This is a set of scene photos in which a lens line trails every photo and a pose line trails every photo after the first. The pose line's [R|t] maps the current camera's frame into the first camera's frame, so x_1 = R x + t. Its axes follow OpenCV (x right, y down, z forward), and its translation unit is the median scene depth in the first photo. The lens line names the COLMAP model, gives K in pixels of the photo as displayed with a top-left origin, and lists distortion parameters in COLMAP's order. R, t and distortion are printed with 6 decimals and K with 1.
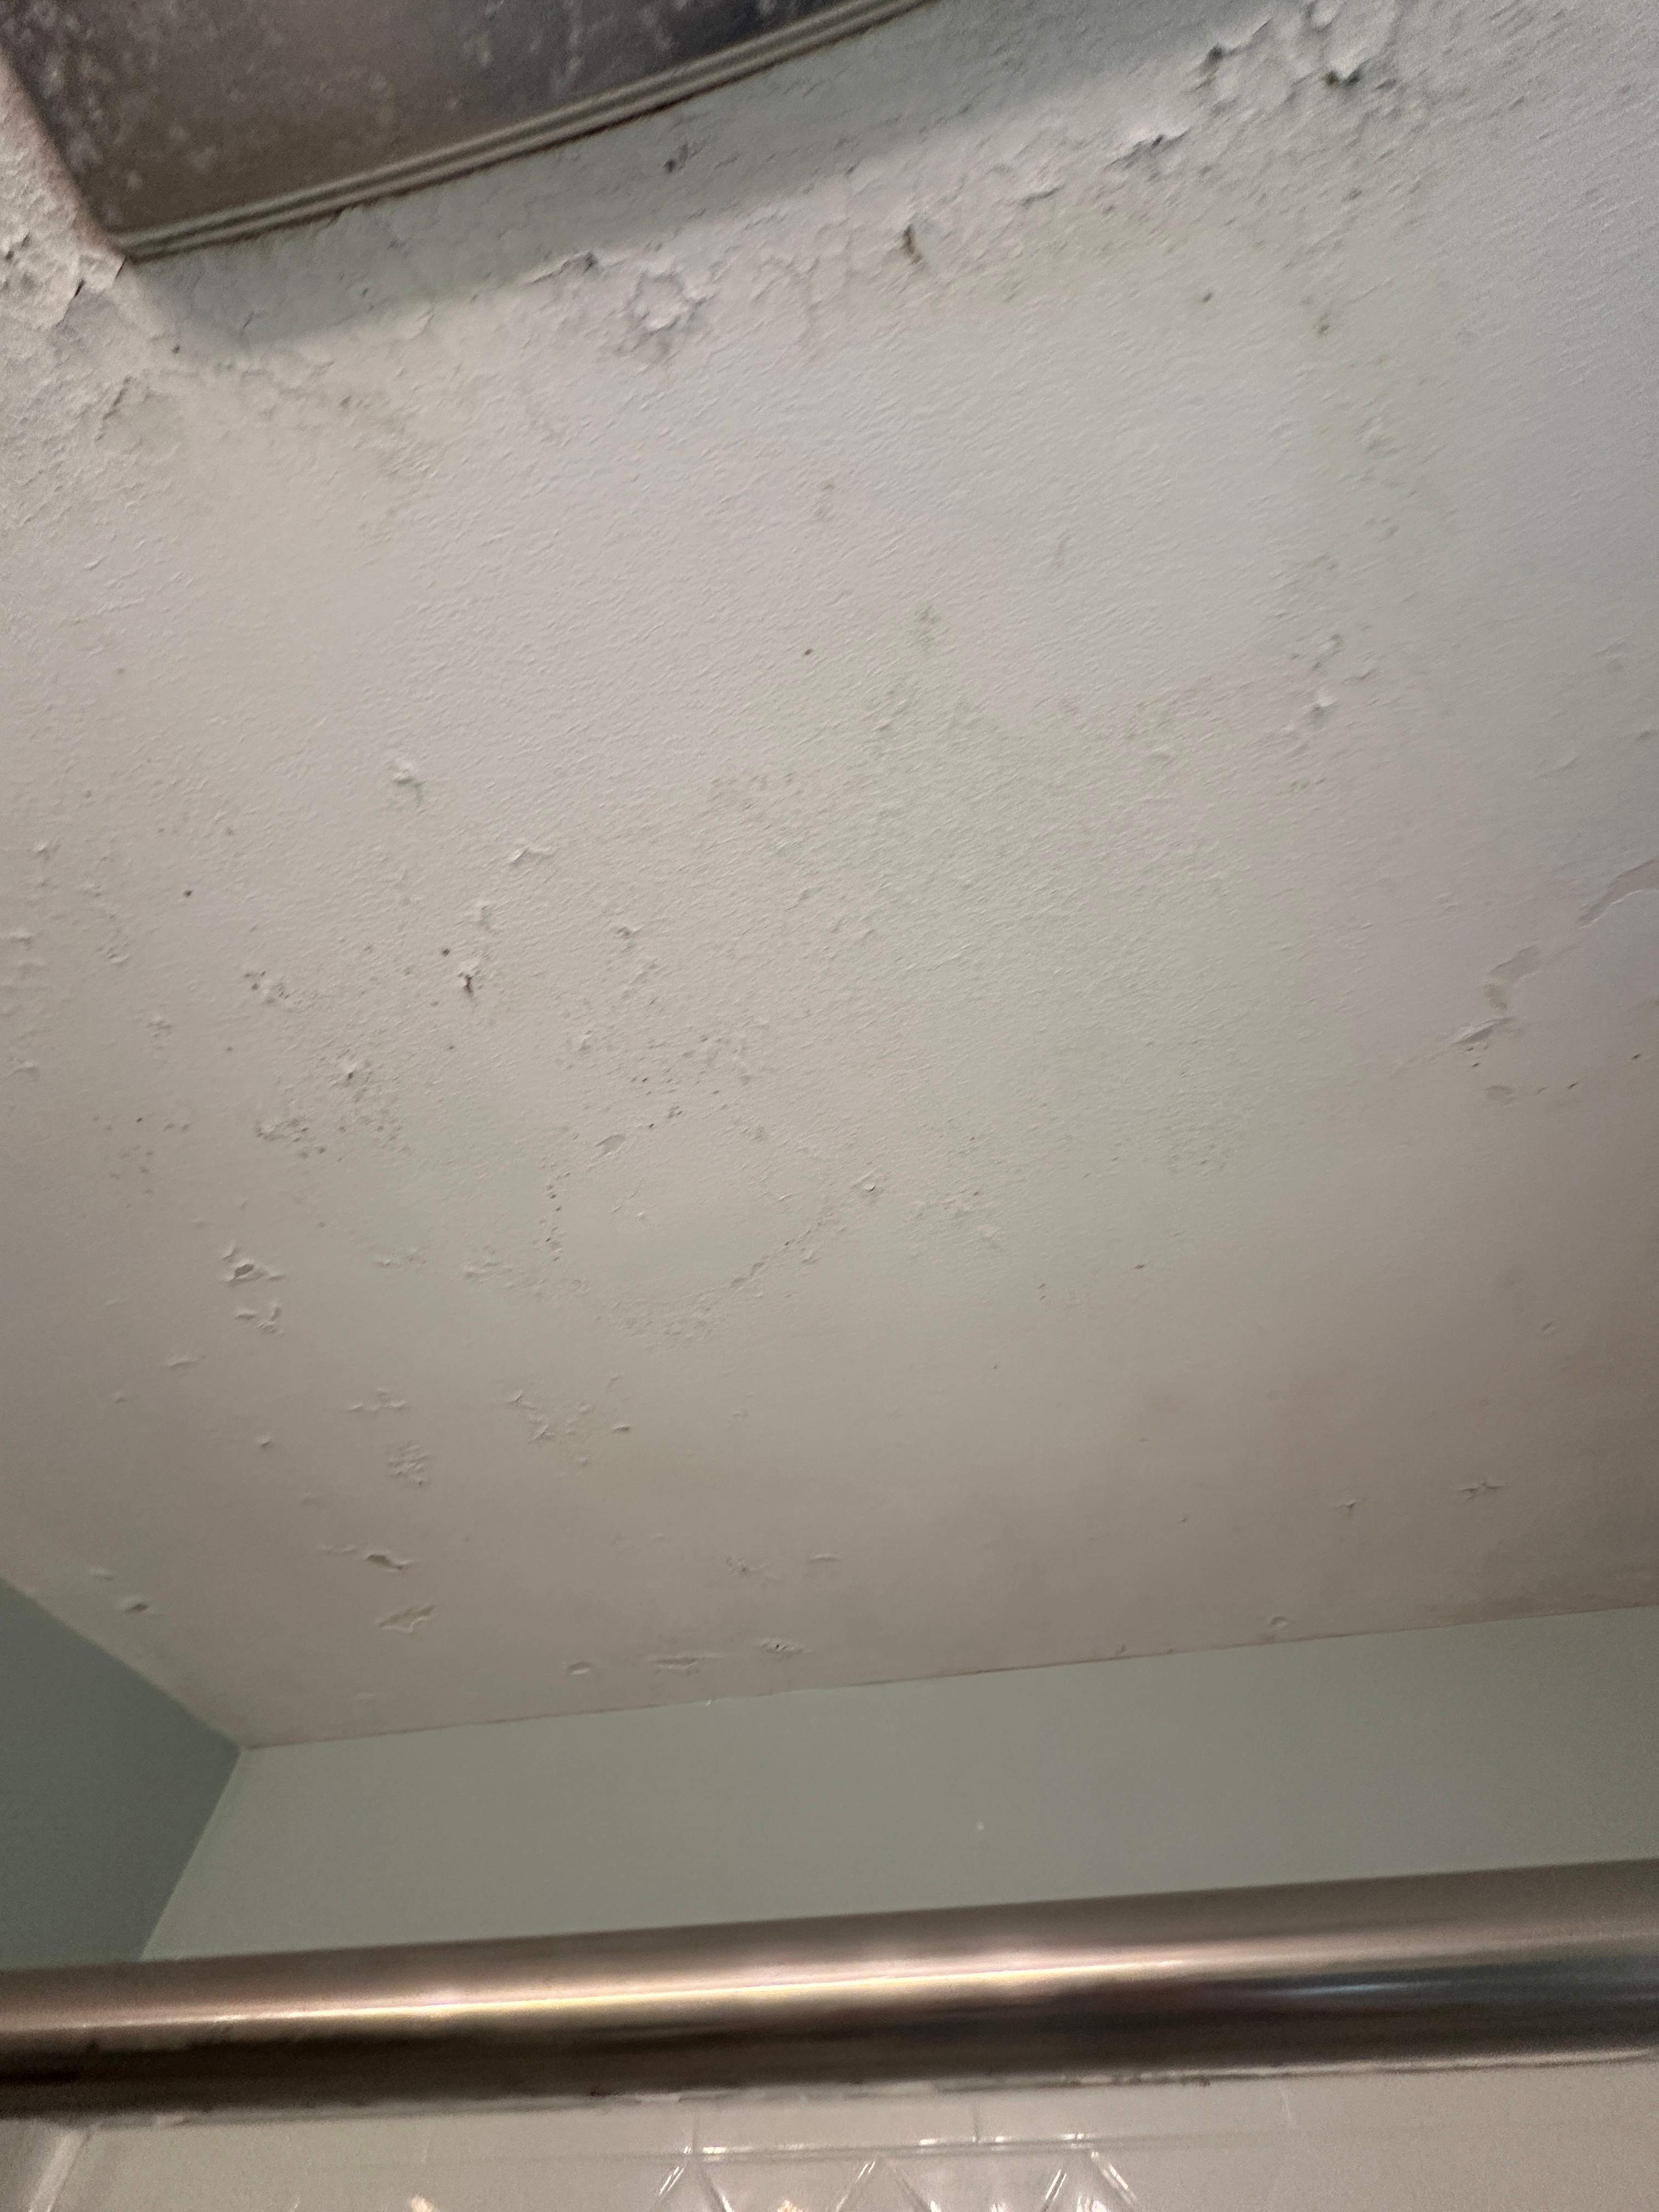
lens RADIAL K [[875.2, 0, 829.5], [0, 875.2, 1106.0], [0, 0, 1]] dist [-0.002709, 0.000470]
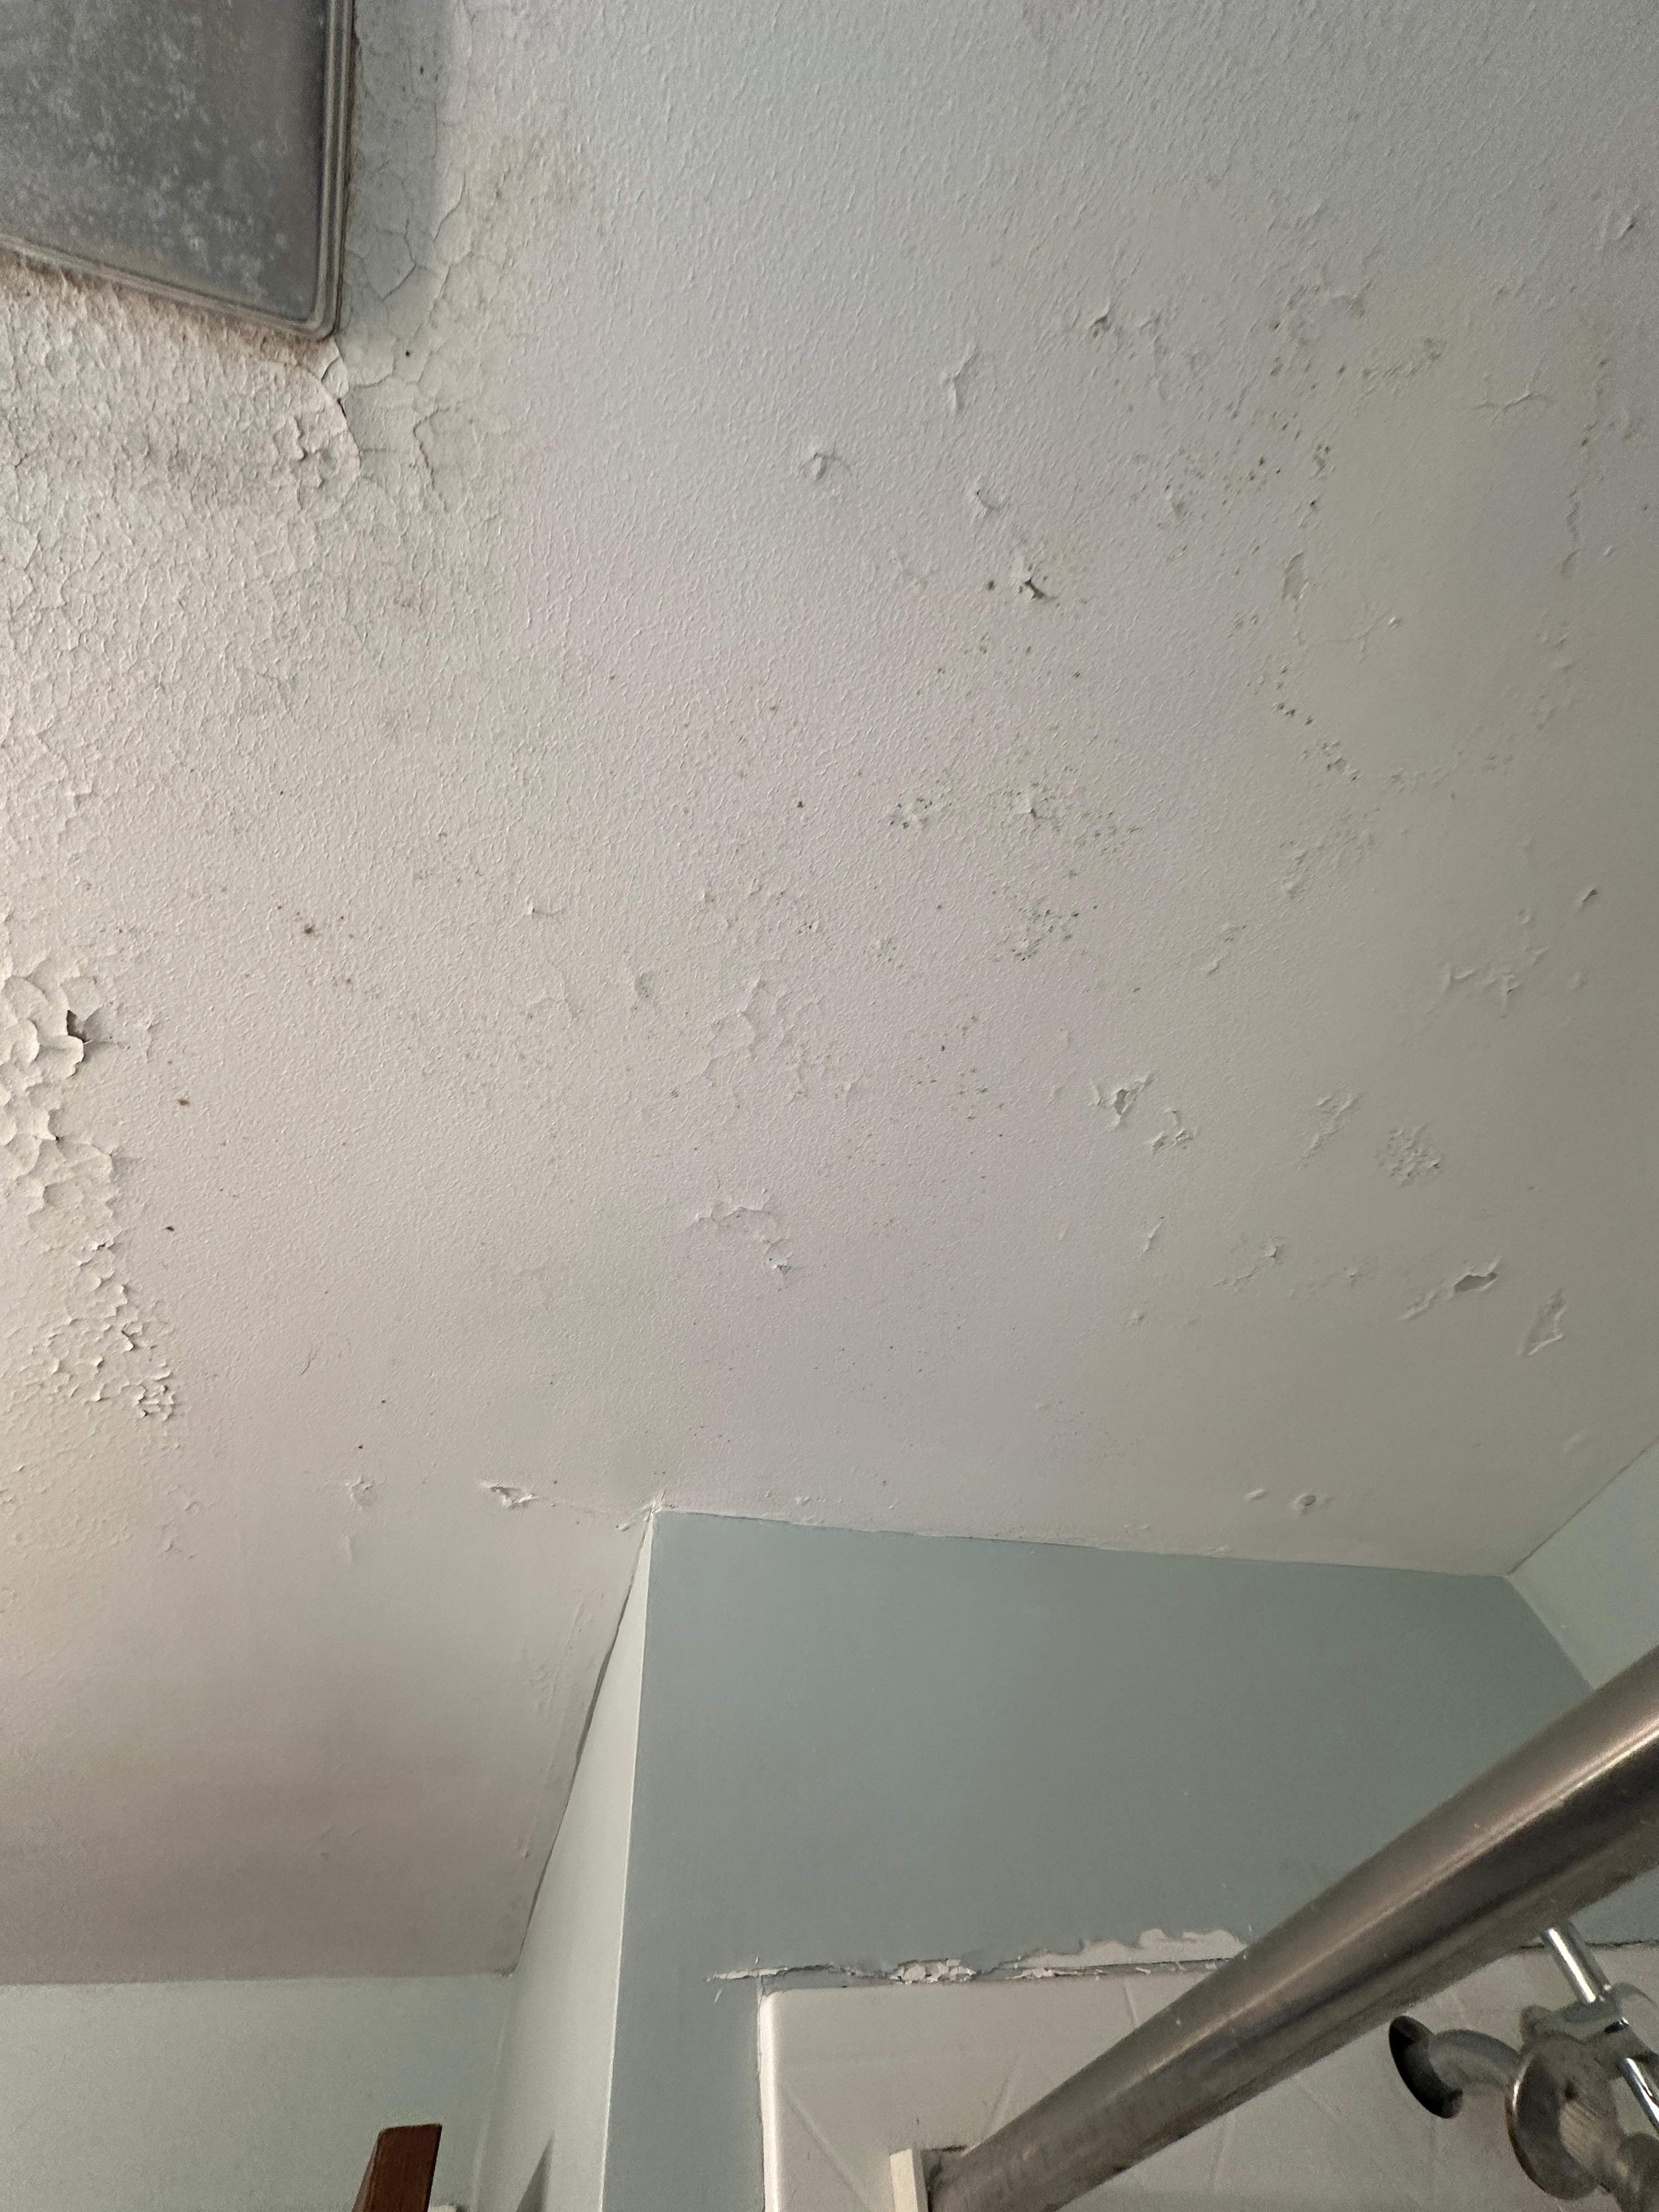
lens RADIAL K [[875.2, 0, 829.5], [0, 875.2, 1106.0], [0, 0, 1]] dist [-0.002709, 0.000470]
pose [[0.477606, -0.775859, -0.412233, -0.560218], [0.785132, 0.587480, -0.196049, 0.166325], [0.394285, -0.230023, 0.889735, 0.065344]]
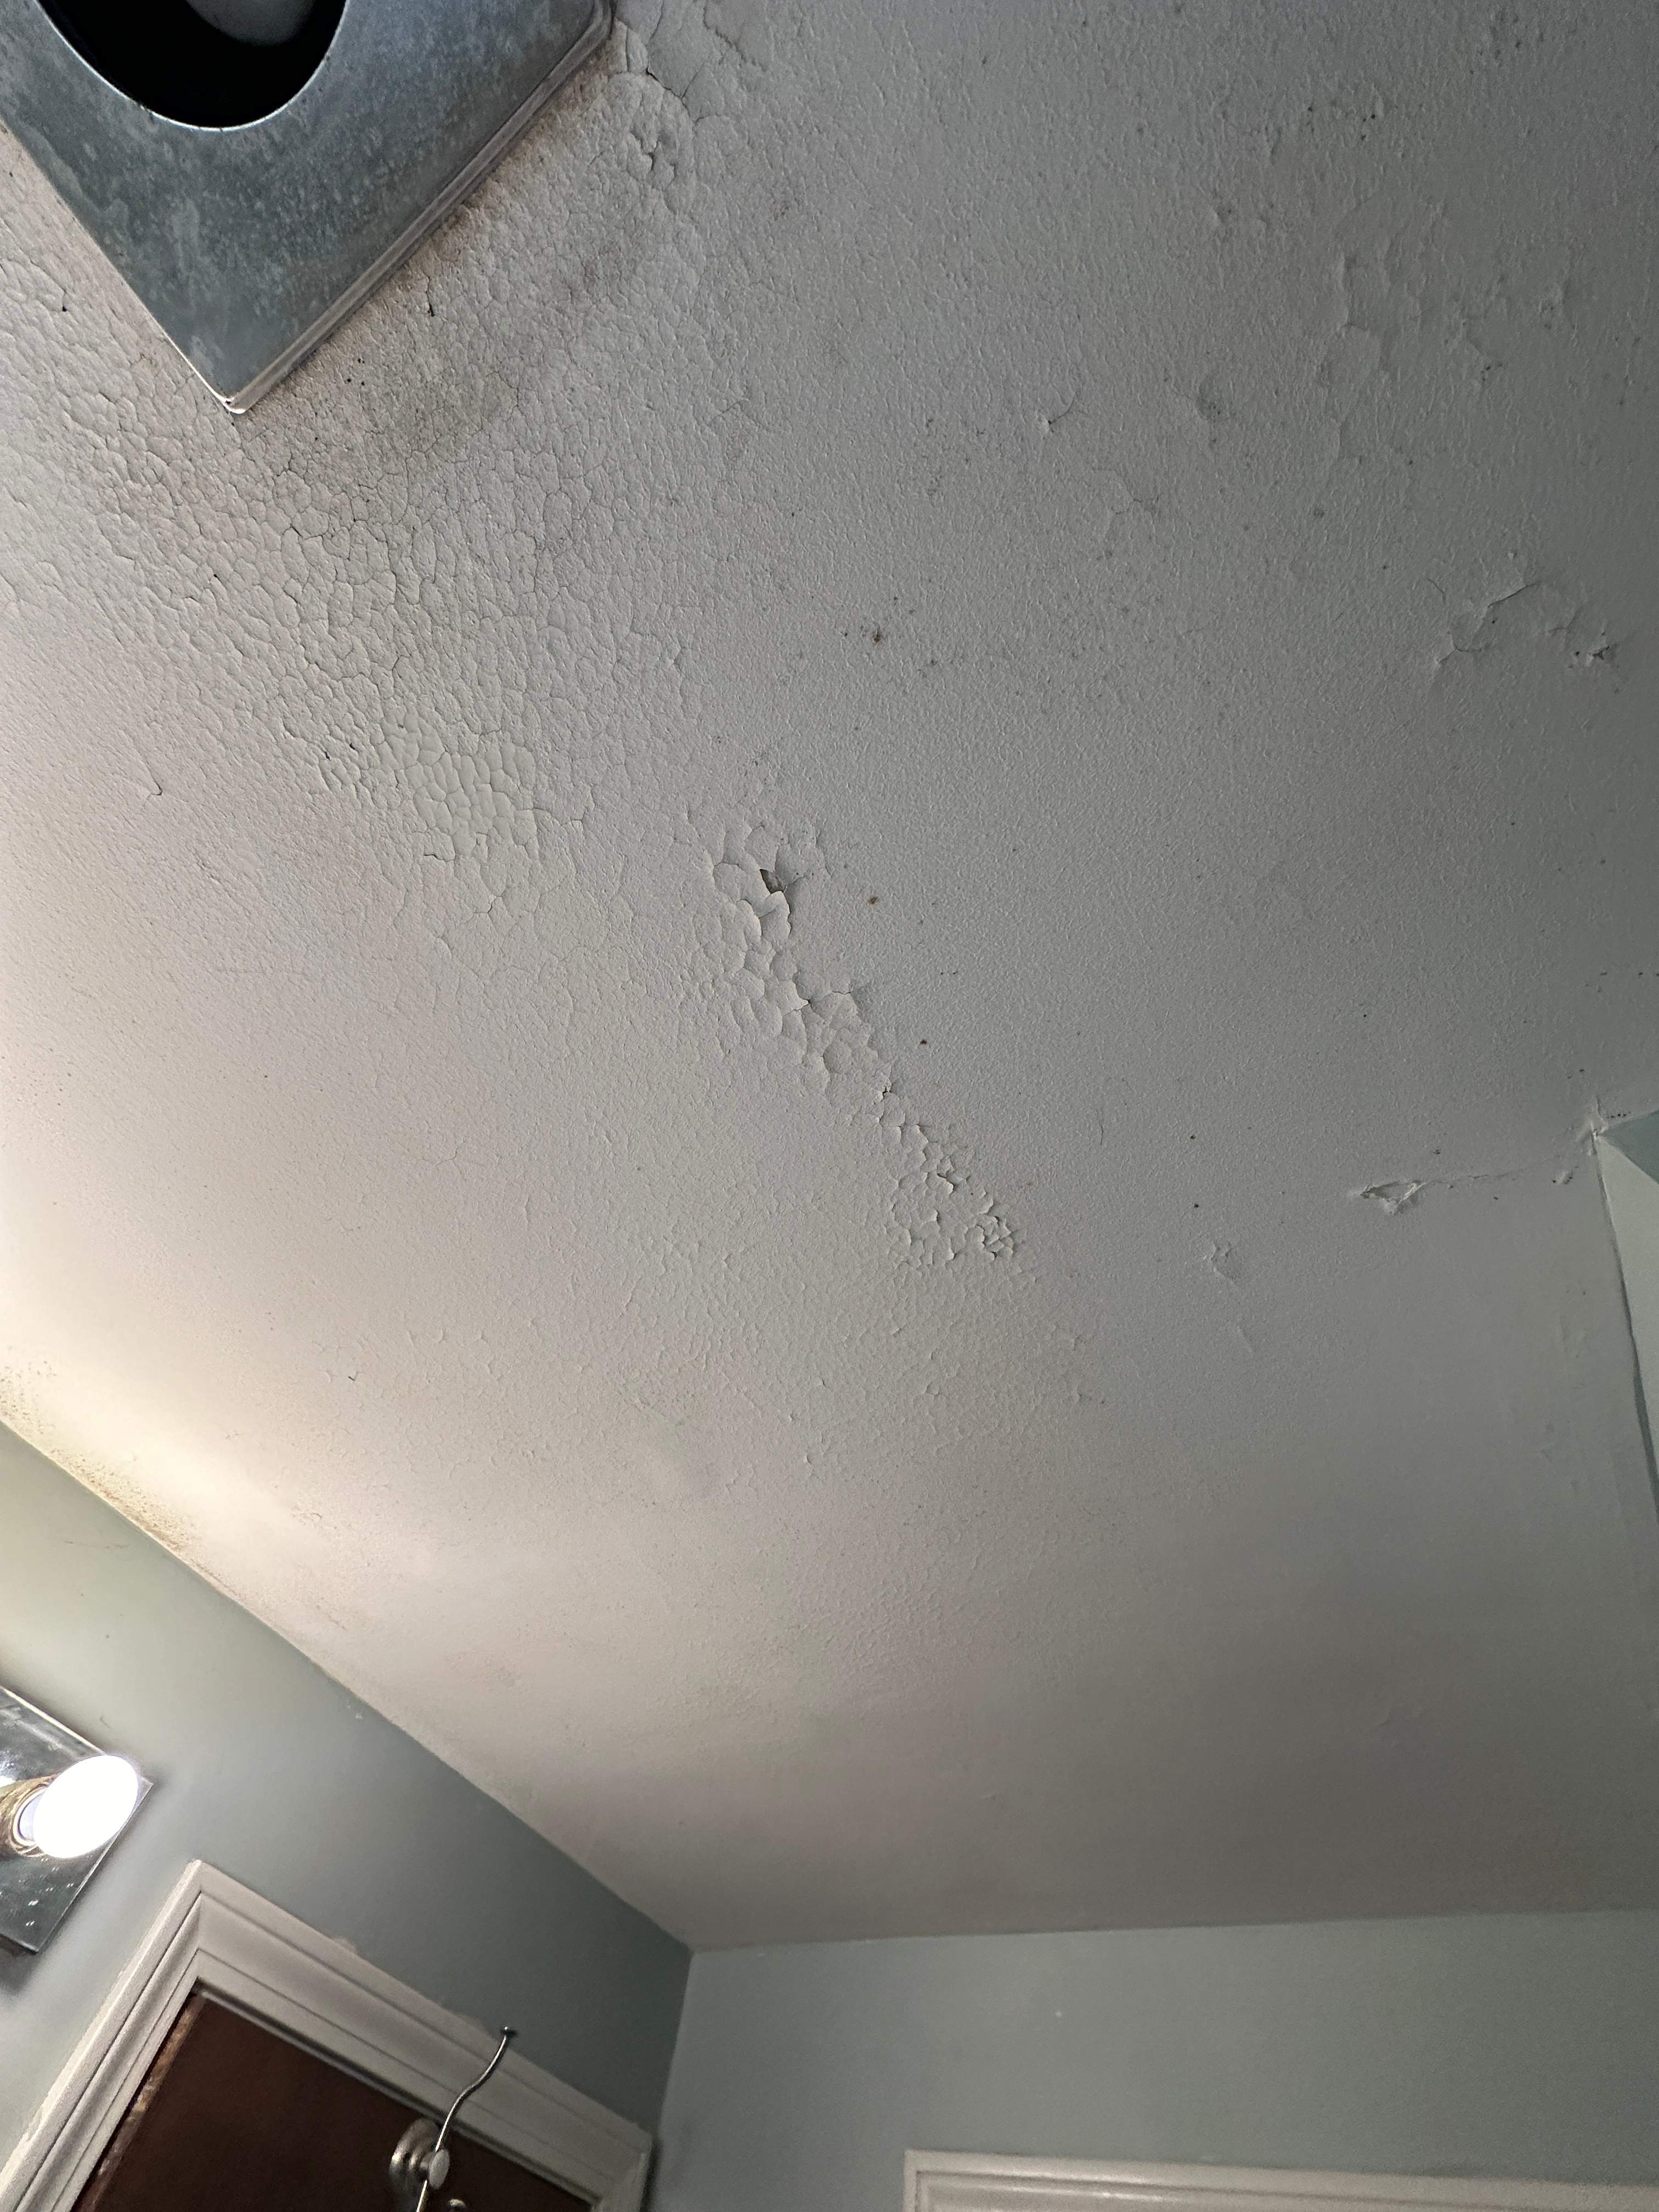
lens RADIAL K [[875.2, 0, 829.5], [0, 875.2, 1106.0], [0, 0, 1]] dist [-0.002709, 0.000470]
pose [[-0.280582, -0.851845, -0.442305, -1.082293], [0.727929, 0.111507, -0.676525, 0.079776], [0.625615, -0.511787, 0.588796, -0.119489]]
